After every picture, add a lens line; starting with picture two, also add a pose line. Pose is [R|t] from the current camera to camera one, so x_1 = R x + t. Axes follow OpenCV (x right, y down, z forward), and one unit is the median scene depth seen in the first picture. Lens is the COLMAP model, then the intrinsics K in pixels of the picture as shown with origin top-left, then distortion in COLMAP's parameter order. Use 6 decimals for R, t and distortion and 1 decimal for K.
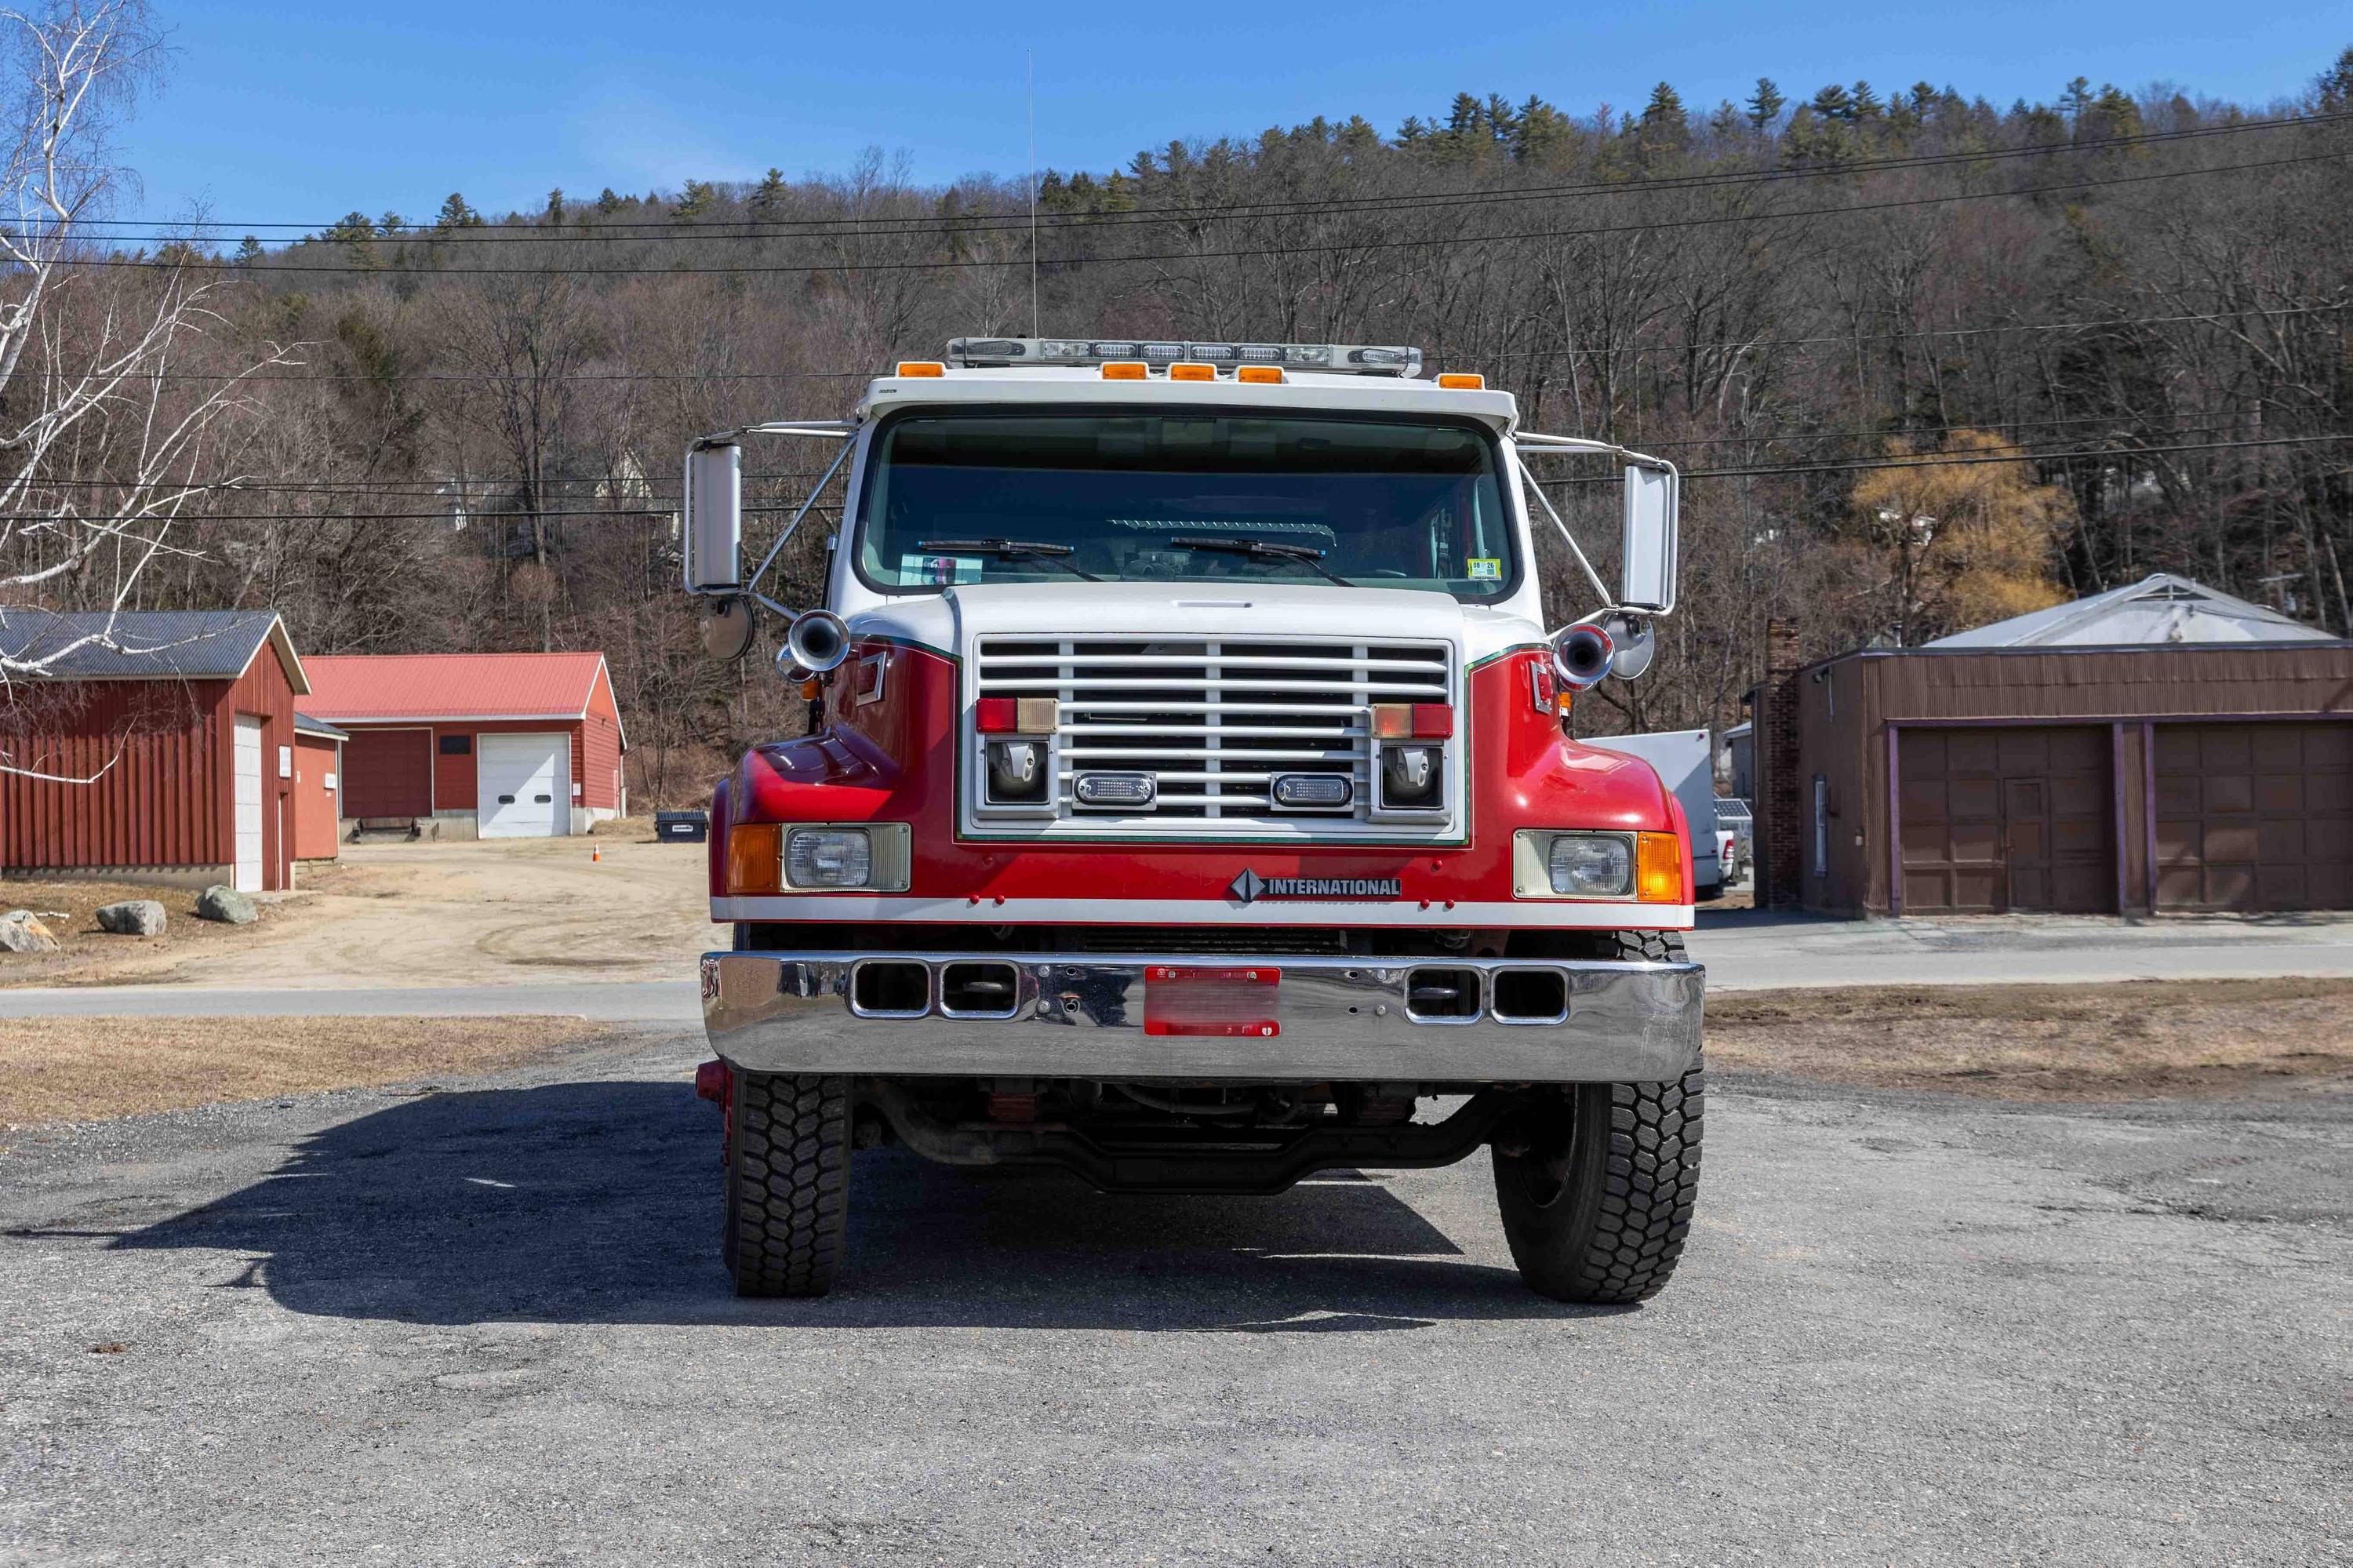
lens RADIAL K [[3077.1, 0, 1024.3], [0, 3077.1, 834.4], [0, 0, 1]] dist [-0.005781, 0.000000]
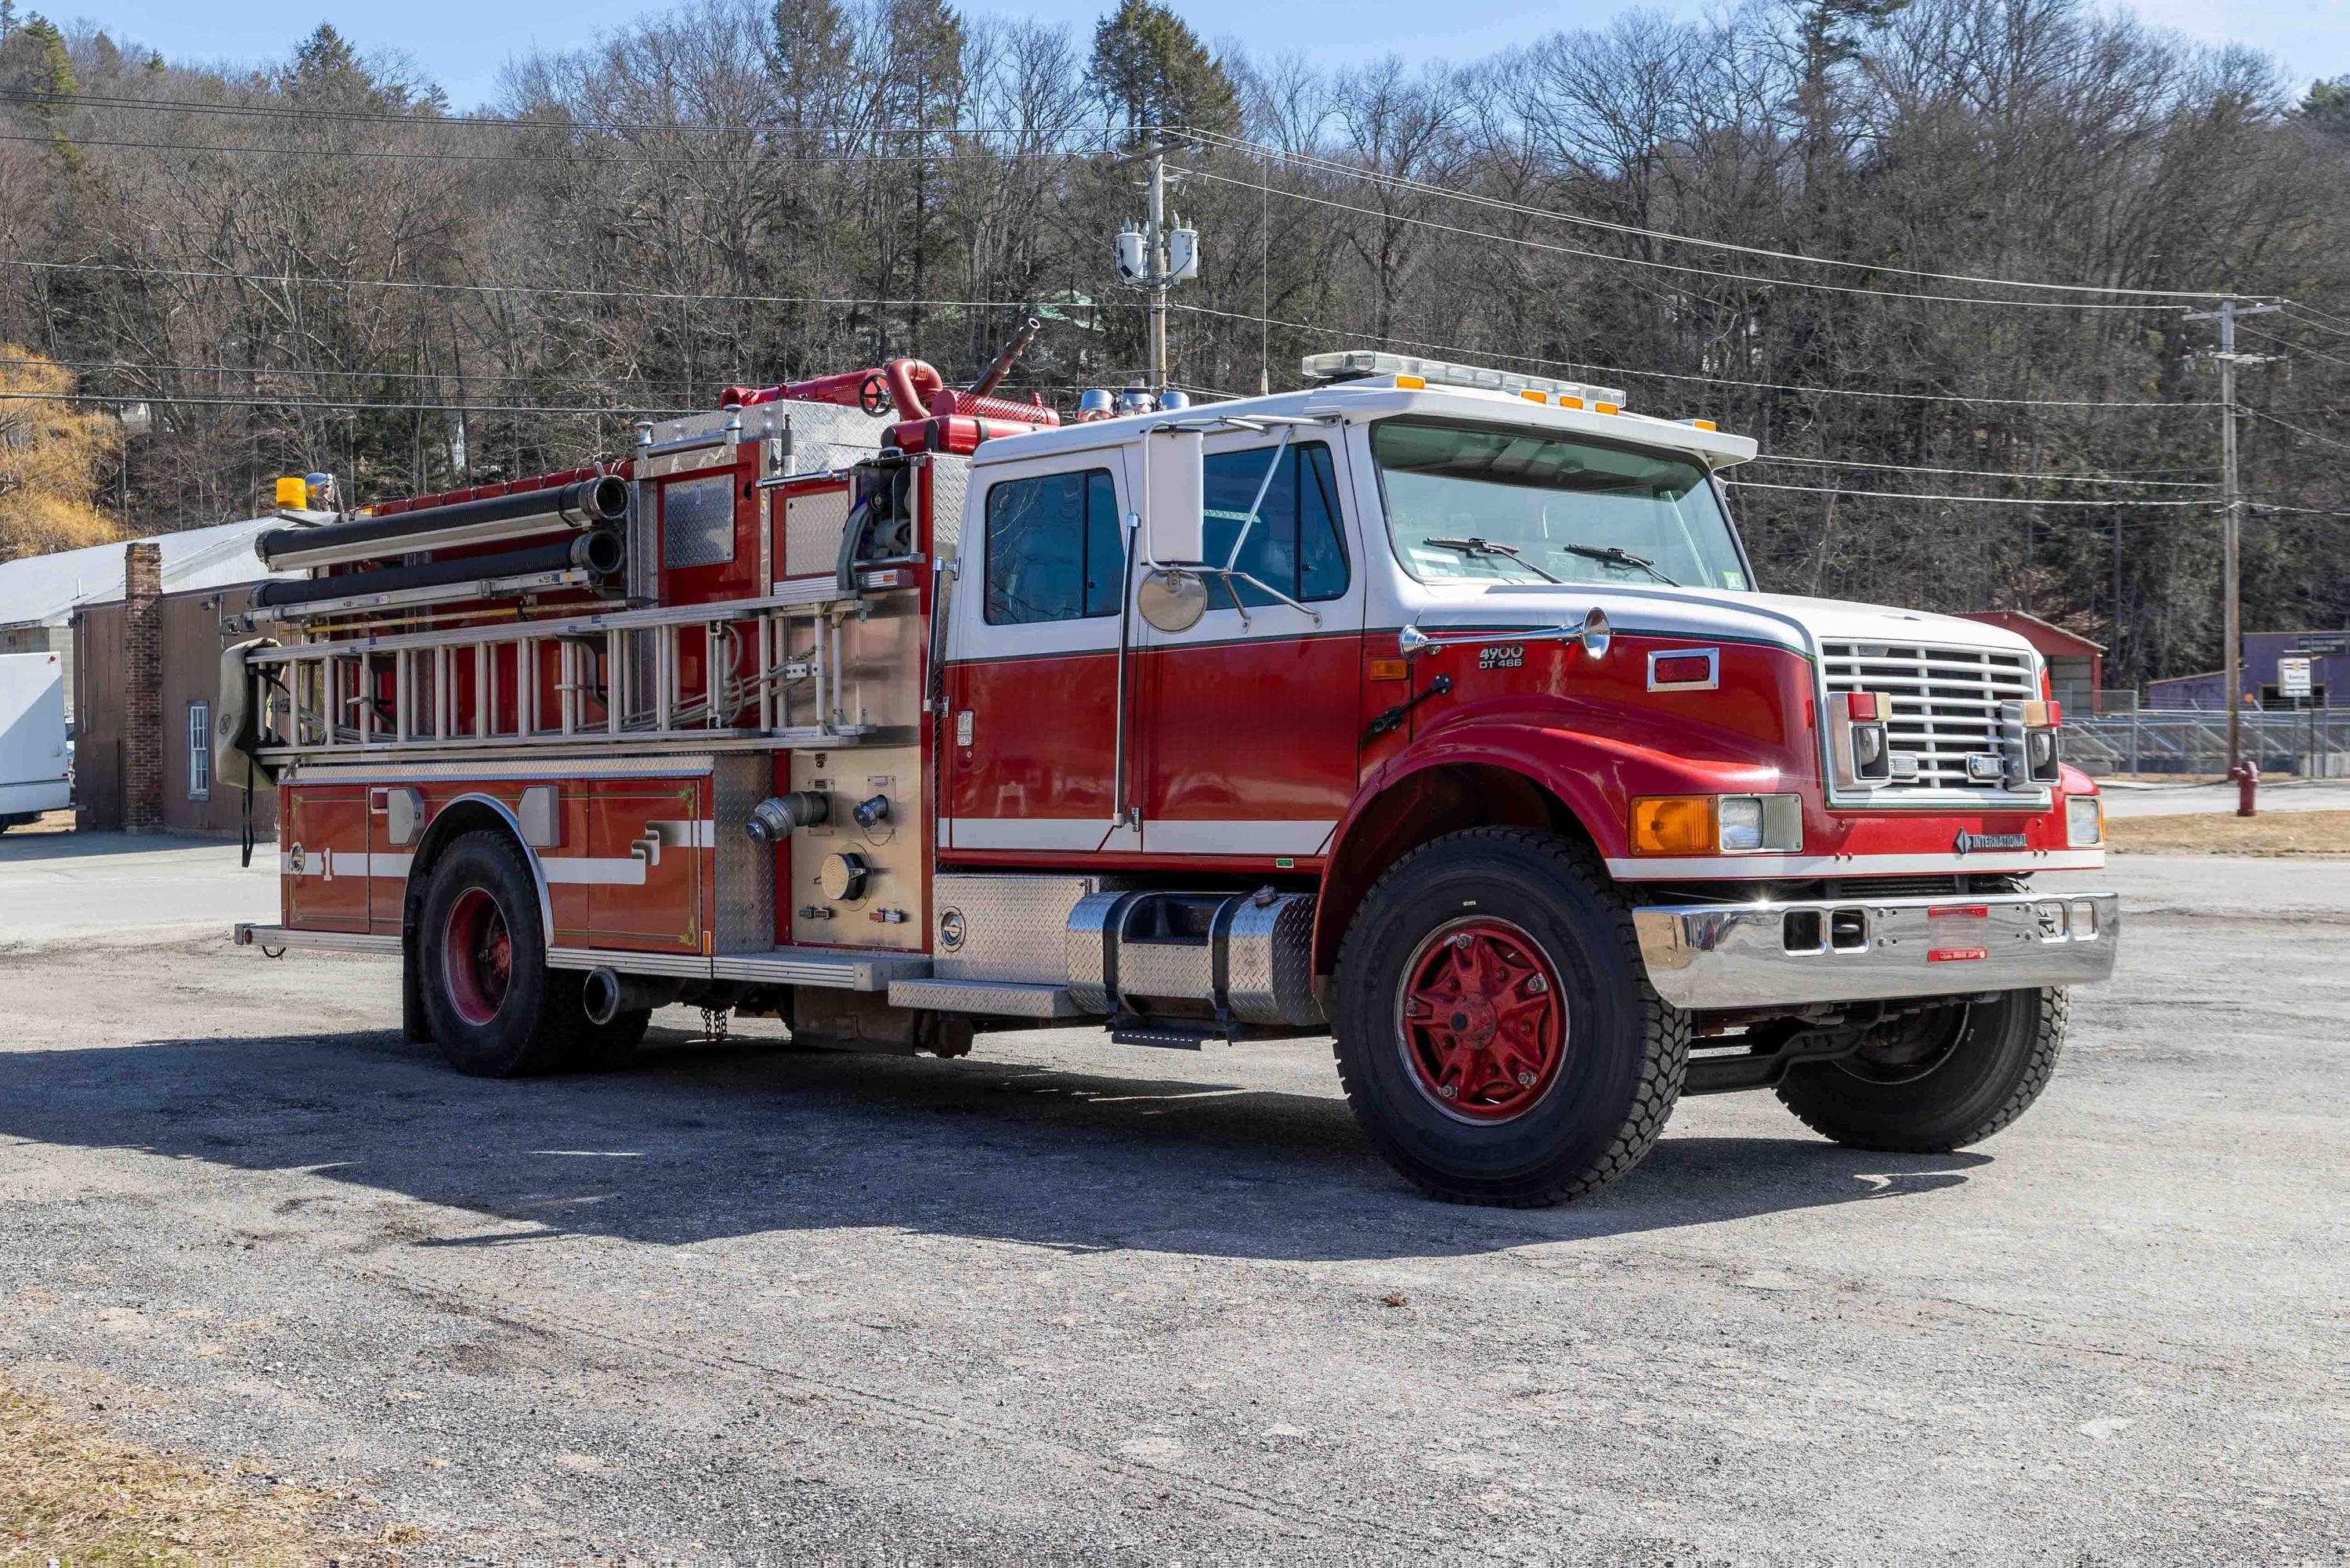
lens RADIAL K [[3072.8, 0, 1025.3], [0, 3072.8, 767.8], [0, 0, 1]] dist [-0.005781, 0.000000]
pose [[0.762895, 0.000678, 0.646523, -1.025077], [-0.004952, 0.999976, 0.004796, -0.017659], [-0.646504, -0.006861, 0.762880, 0.275424]]
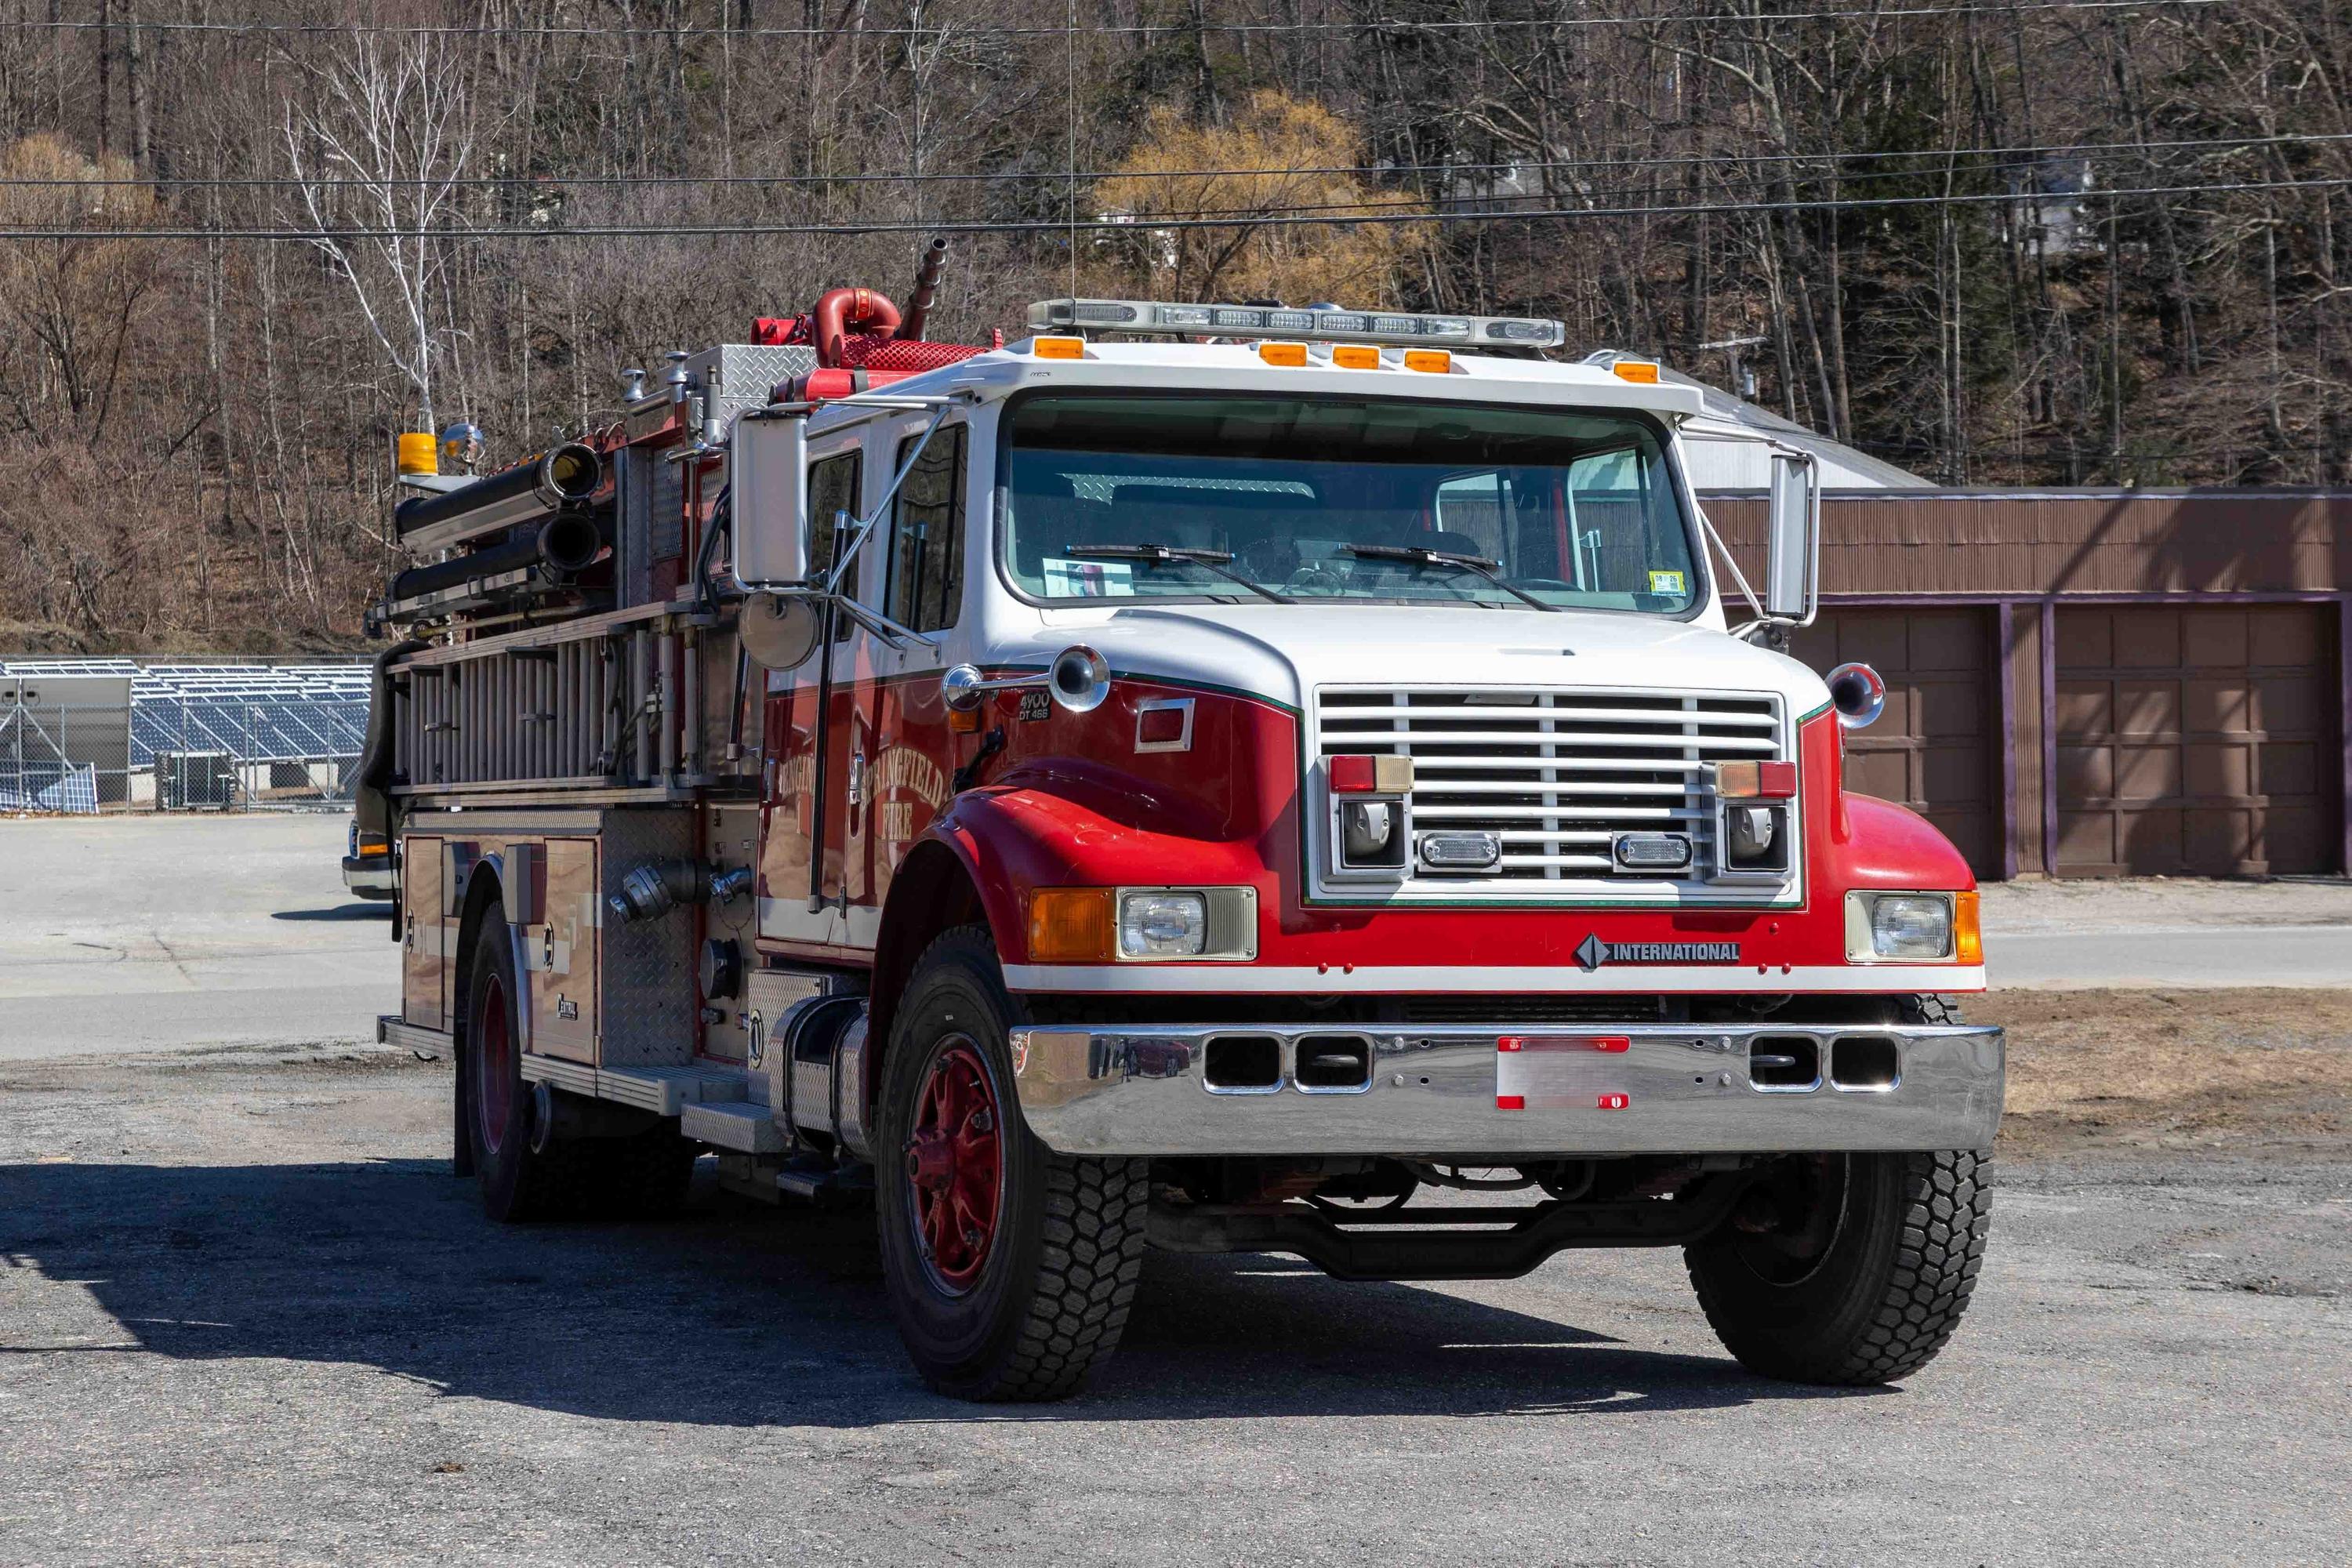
lens RADIAL K [[5424.6, 0, 999.7], [0, 5424.6, 796.2], [0, 0, 1]] dist [0.091106, 0.000000]
pose [[0.962183, 0.000610, 0.272404, -0.553509], [-0.004641, 0.999889, 0.014152, -0.053349], [-0.272365, -0.014881, 0.962079, -0.561845]]
